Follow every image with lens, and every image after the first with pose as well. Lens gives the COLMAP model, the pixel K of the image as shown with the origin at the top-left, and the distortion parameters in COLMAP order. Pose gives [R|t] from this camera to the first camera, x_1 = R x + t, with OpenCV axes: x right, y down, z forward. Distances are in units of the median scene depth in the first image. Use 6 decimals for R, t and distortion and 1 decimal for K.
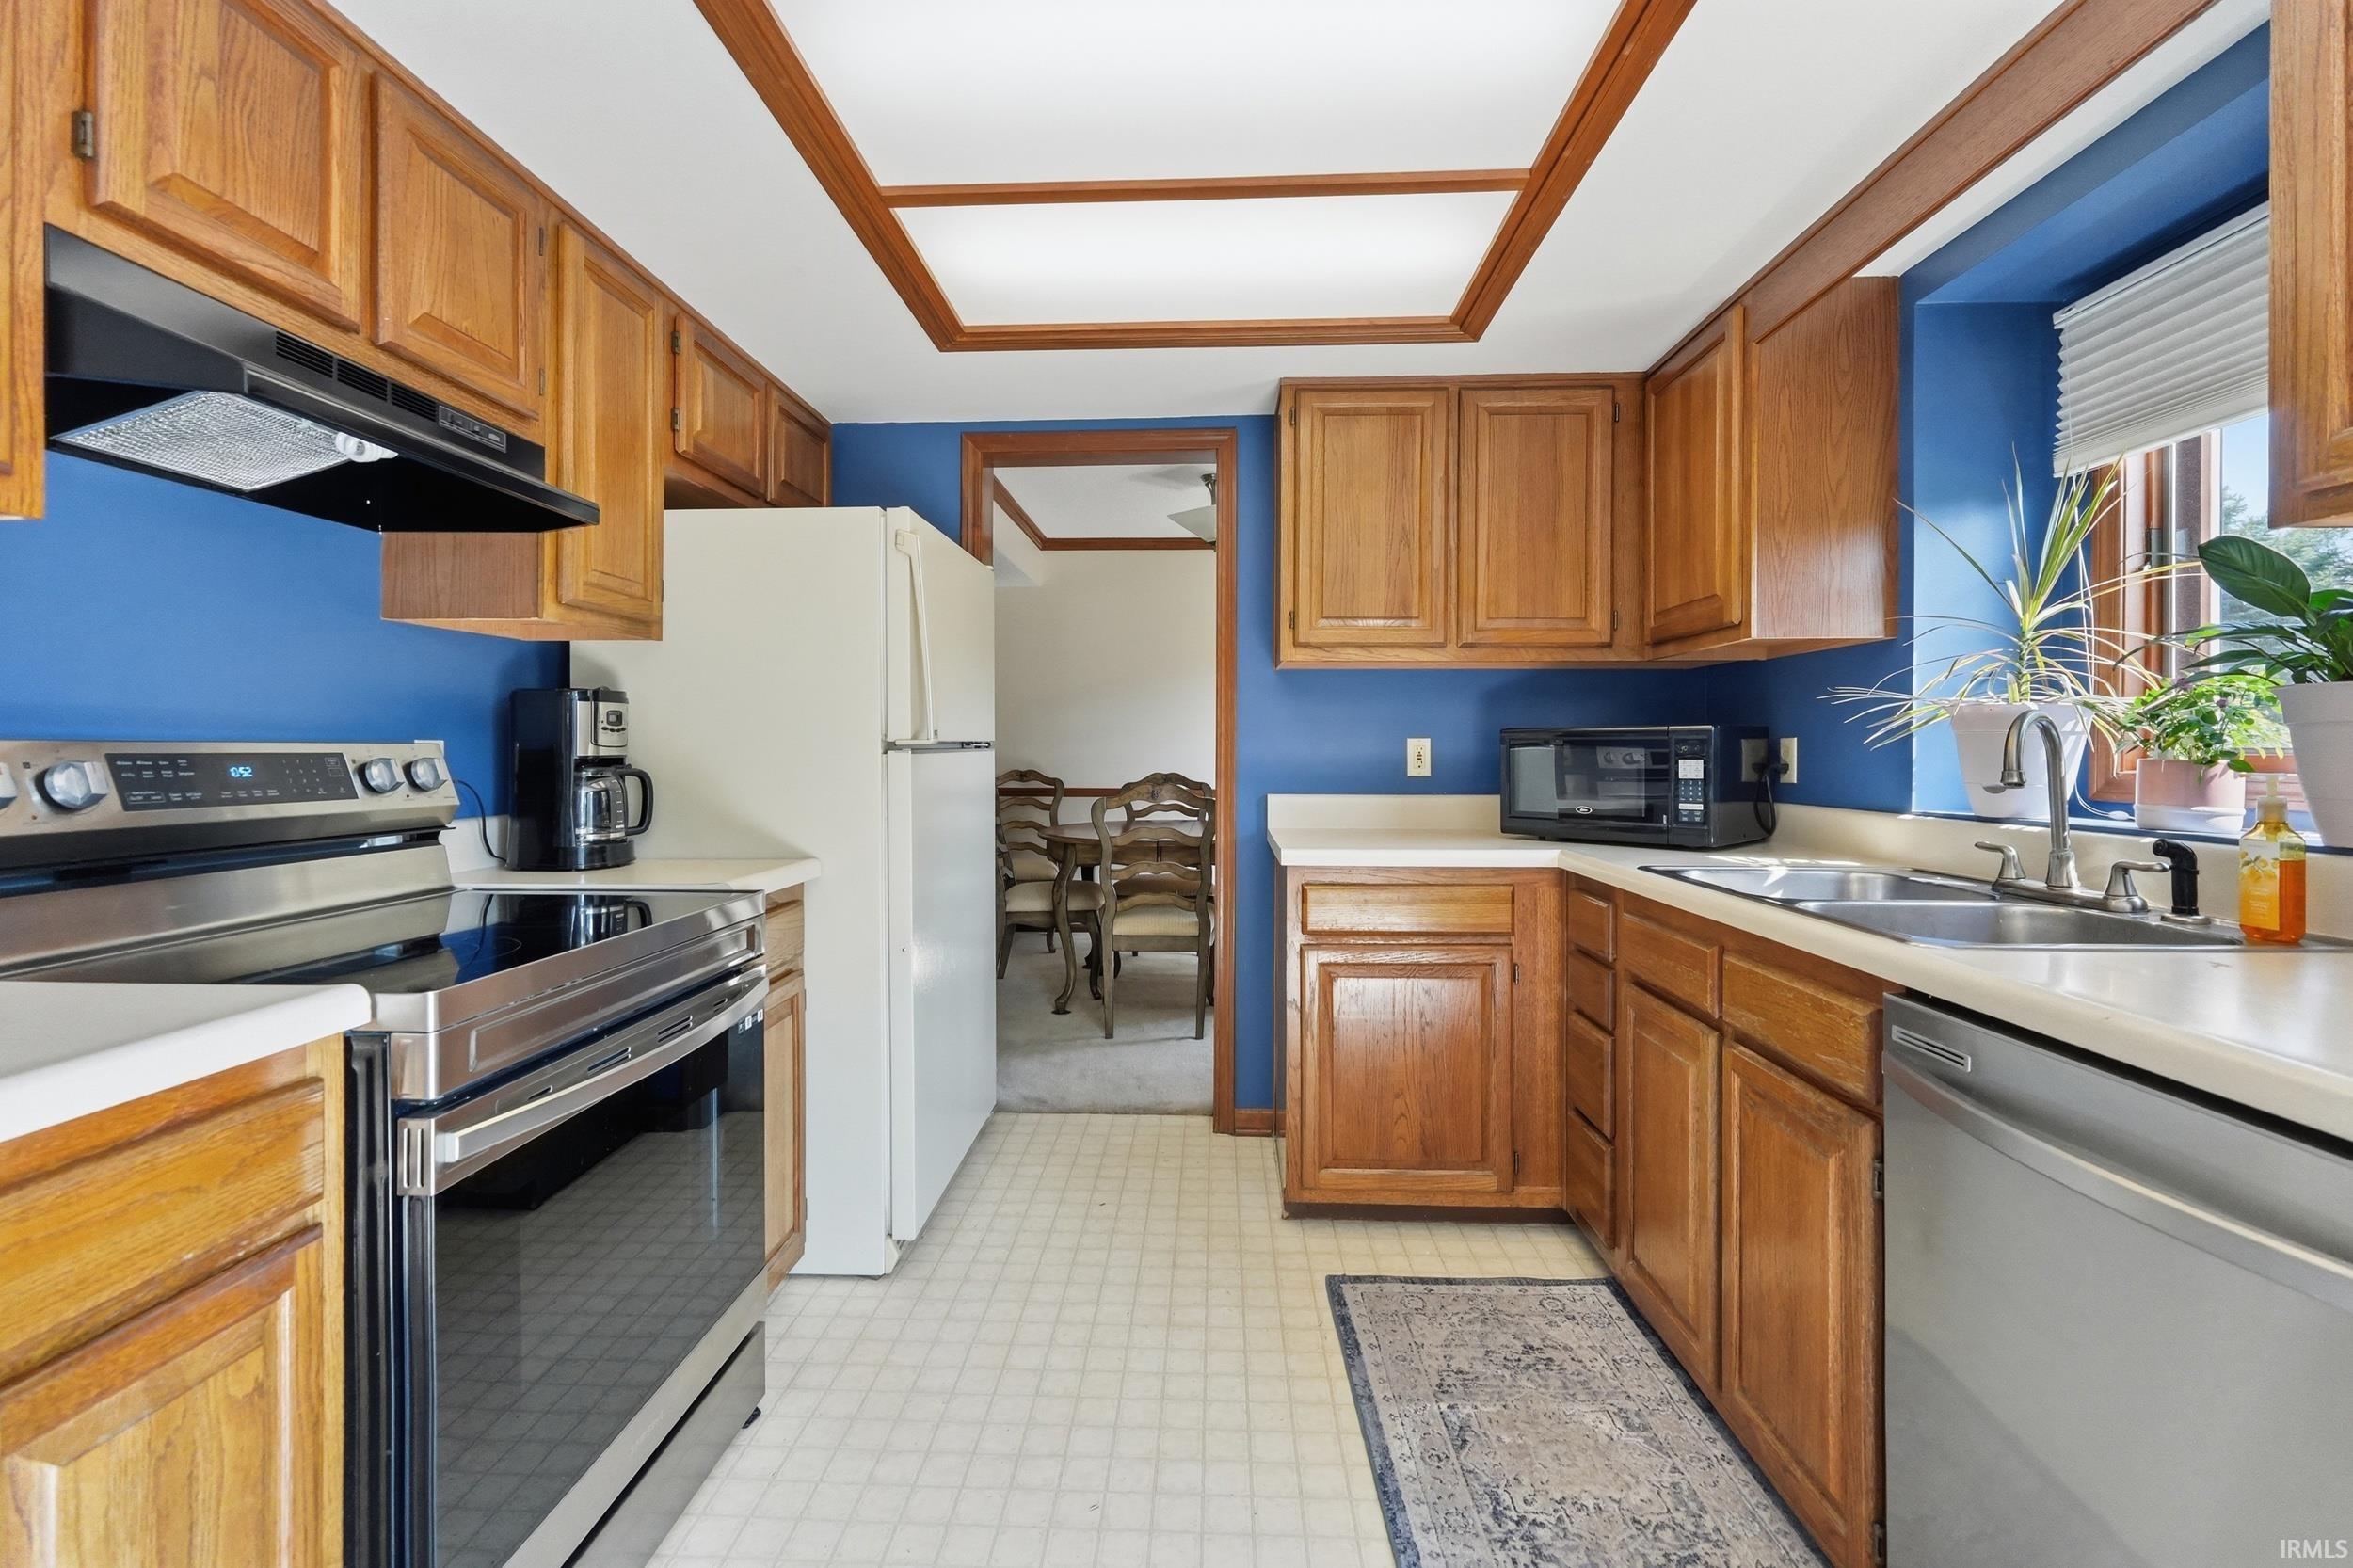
lens RADIAL K [[997.0, 0, 1170.9], [0, 997.0, 761.9], [0, 0, 1]] dist [0.004261, -0.001978]
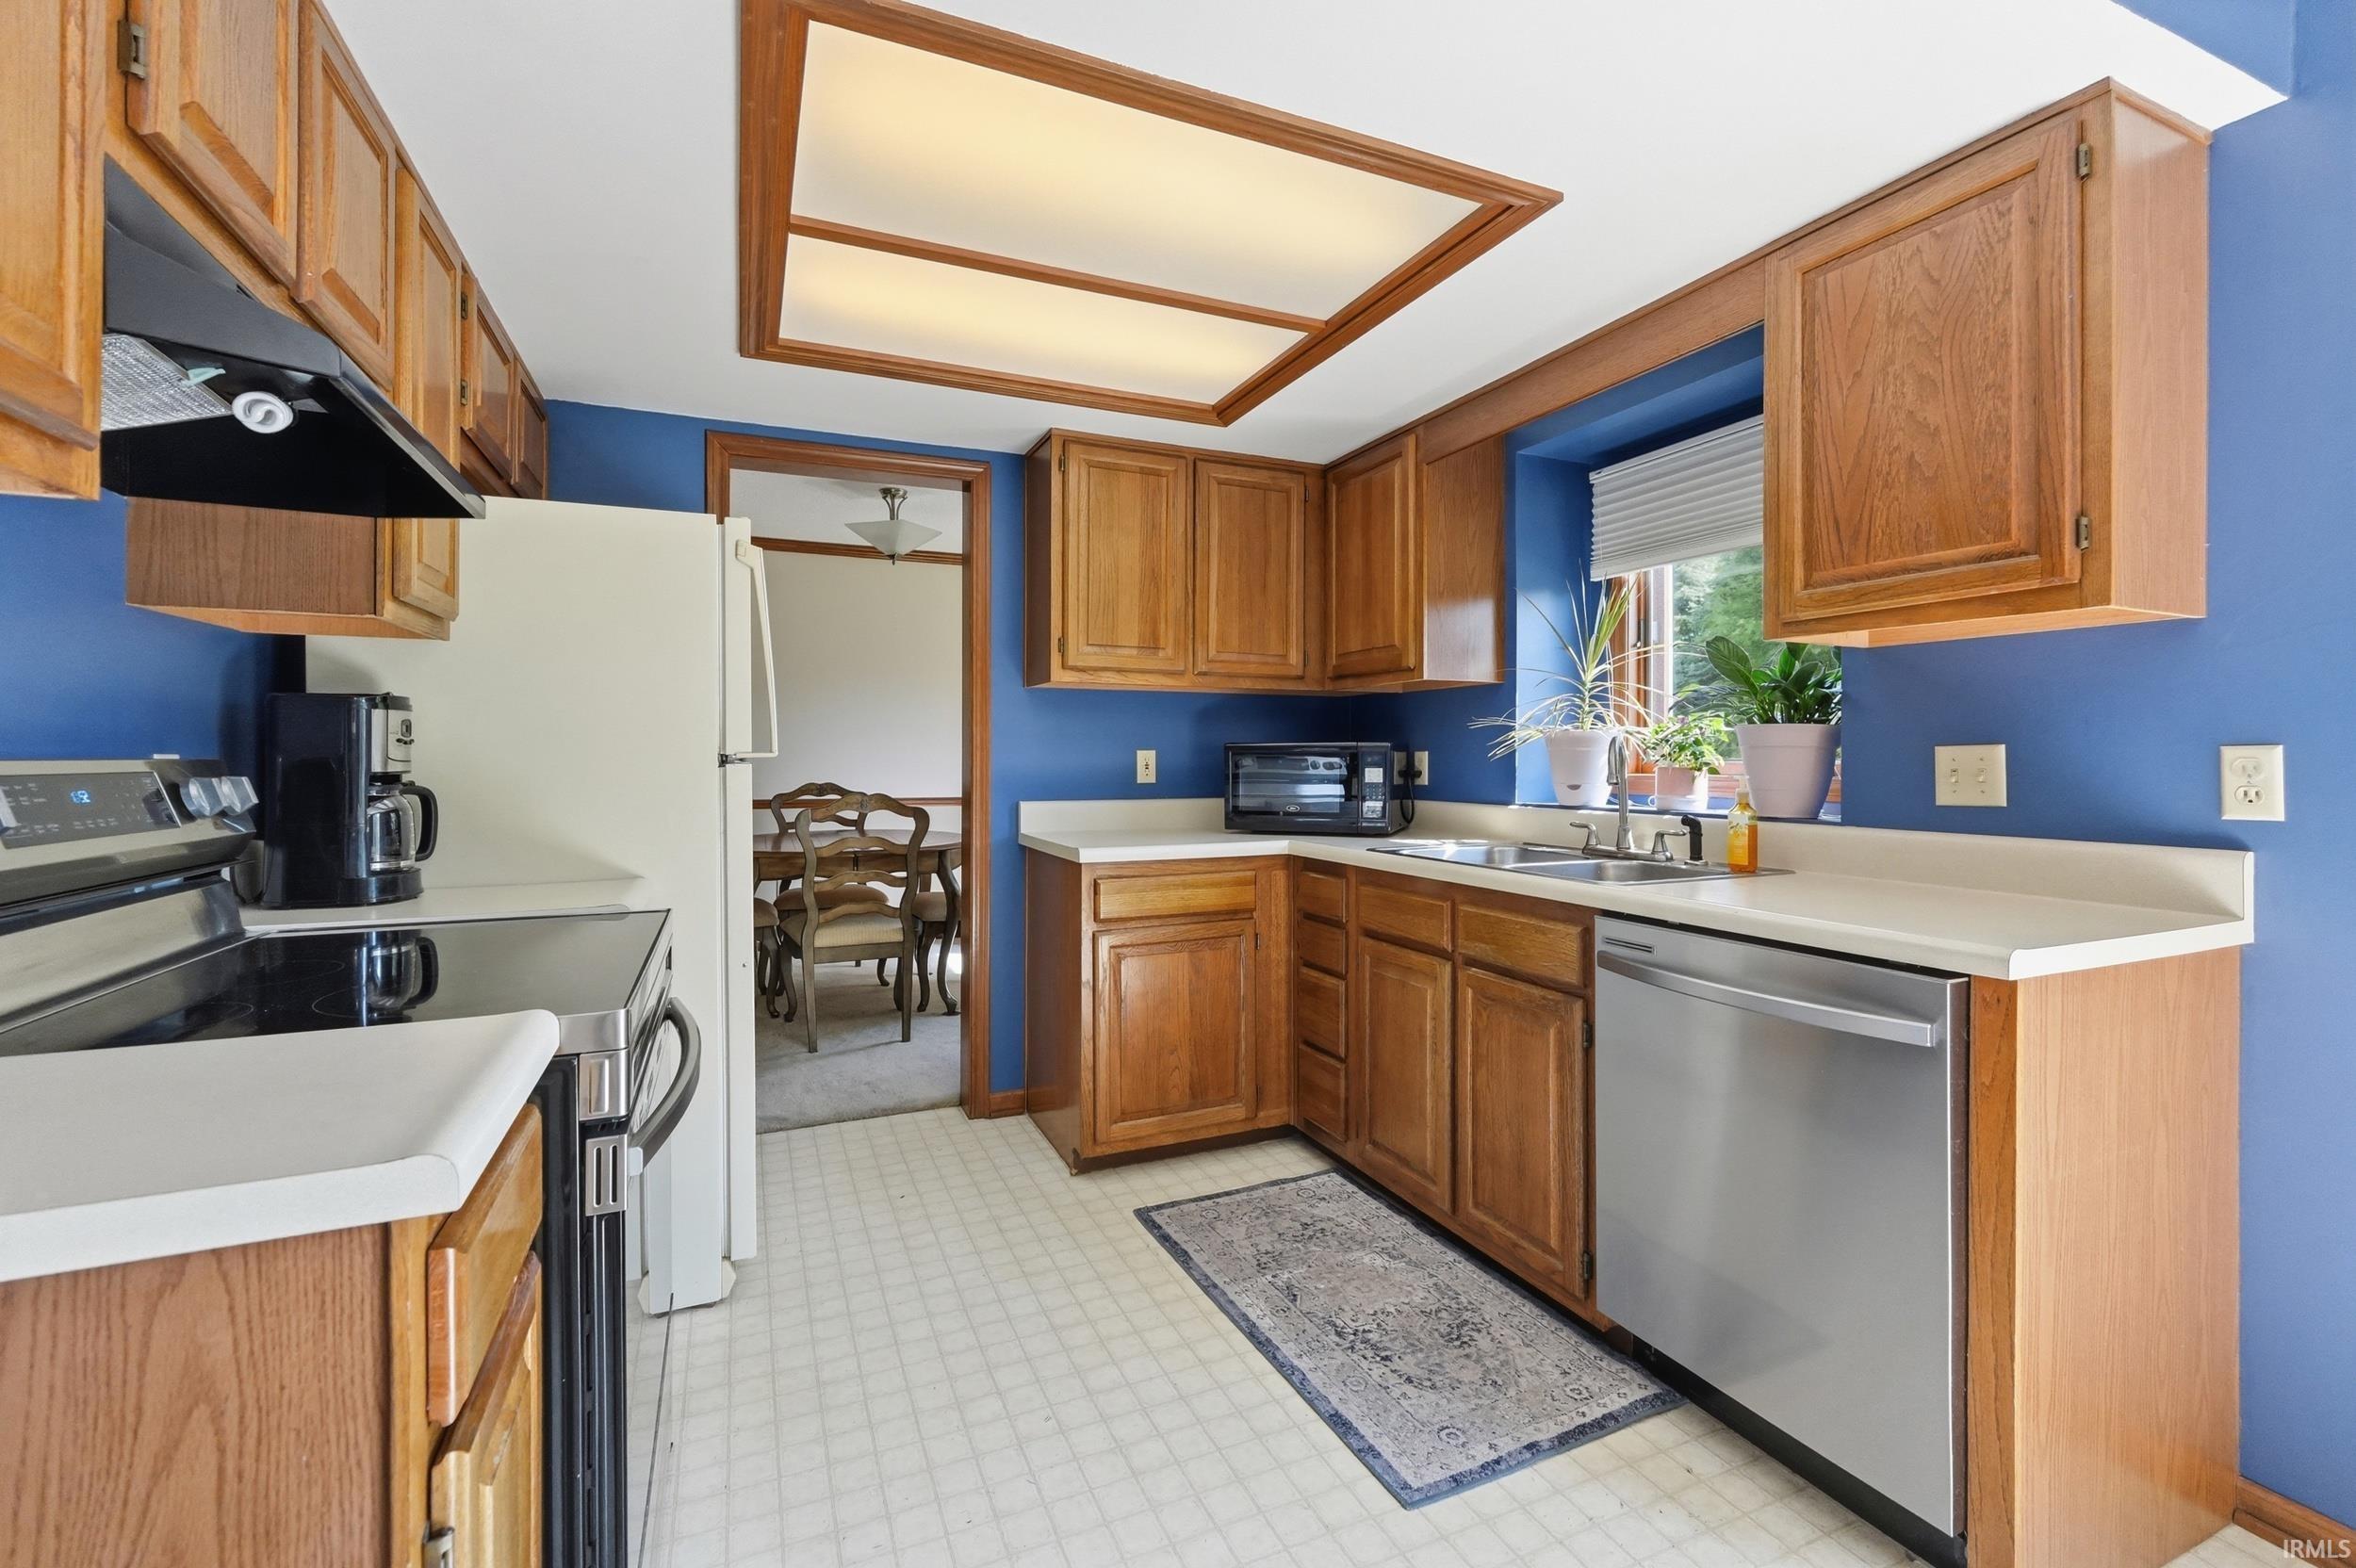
lens RADIAL K [[998.2, 0, 1168.7], [0, 998.2, 769.7], [0, 0, 1]] dist [0.004261, -0.001978]
pose [[0.898647, -0.006886, 0.438619, -0.327674], [0.006252, 0.999976, 0.002889, -0.006080], [-0.438628, 0.000146, 0.898669, -0.074634]]
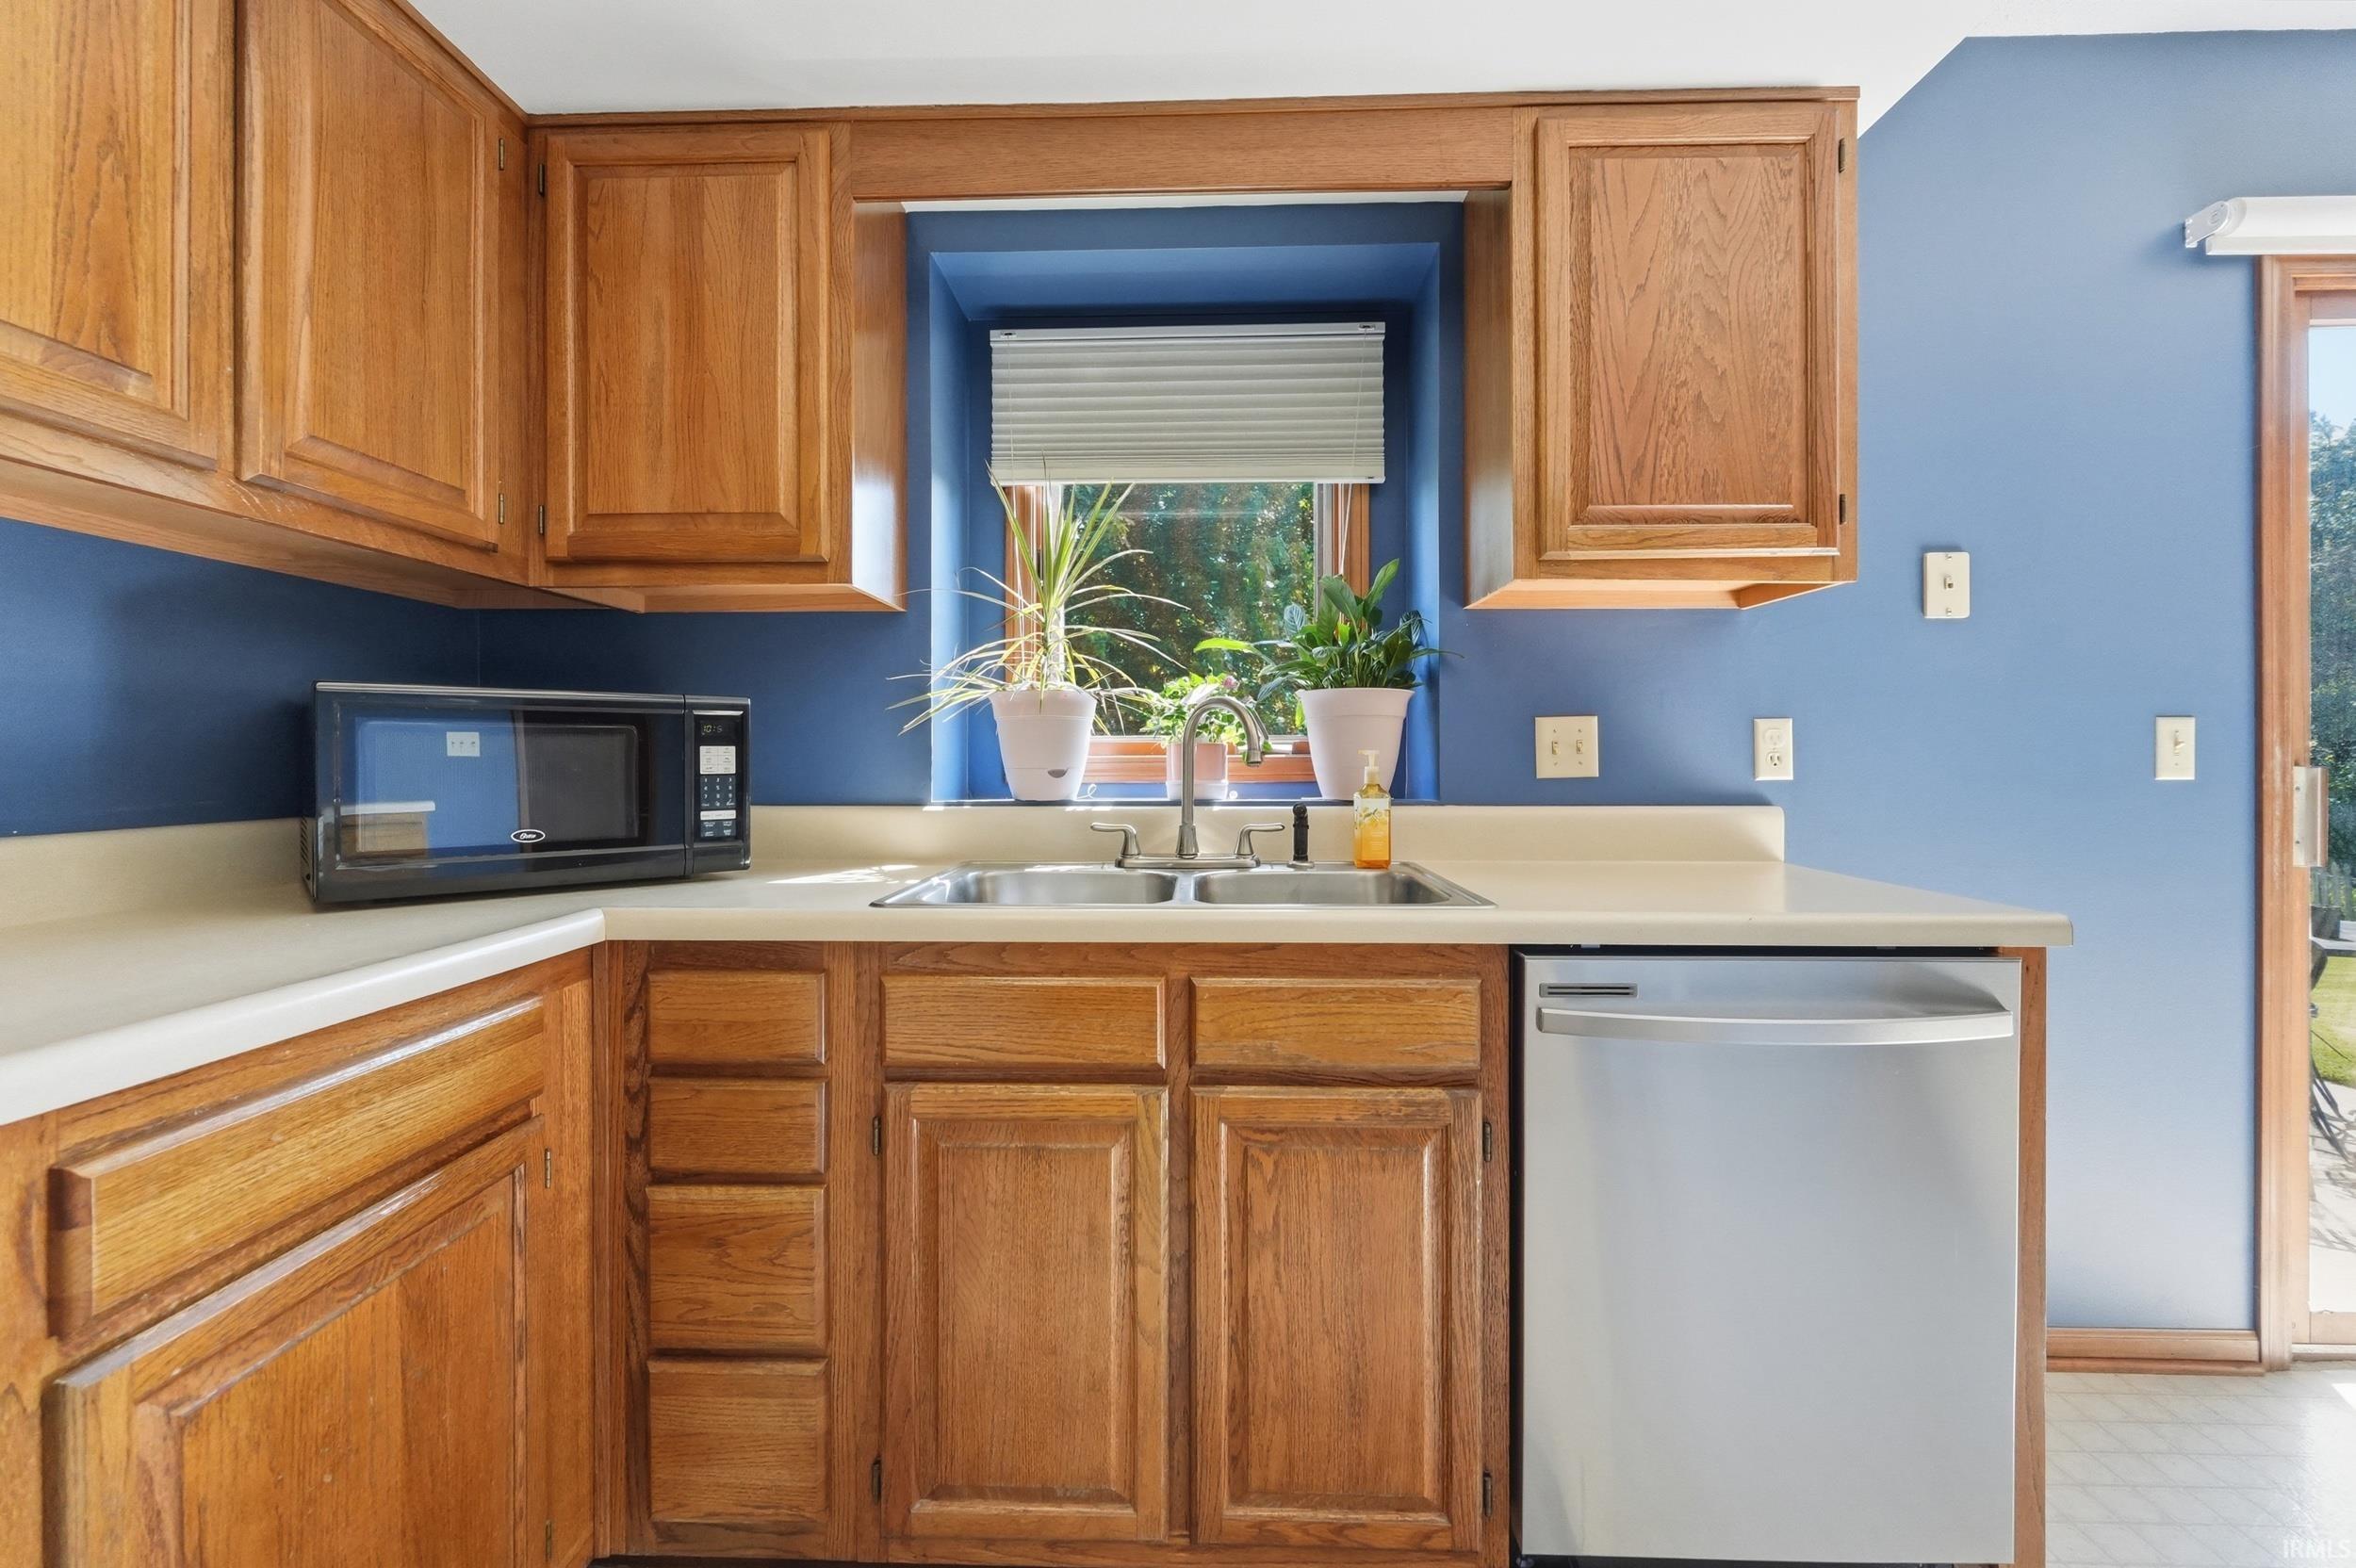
lens RADIAL K [[998.2, 0, 1183.9], [0, 998.2, 764.2], [0, 0, 1]] dist [0.004261, -0.001978]
pose [[-0.014077, -0.009005, 0.999860, -0.179123], [0.012741, 0.999877, 0.009185, 0.008531], [-0.999820, 0.012869, -0.013960, 0.749753]]
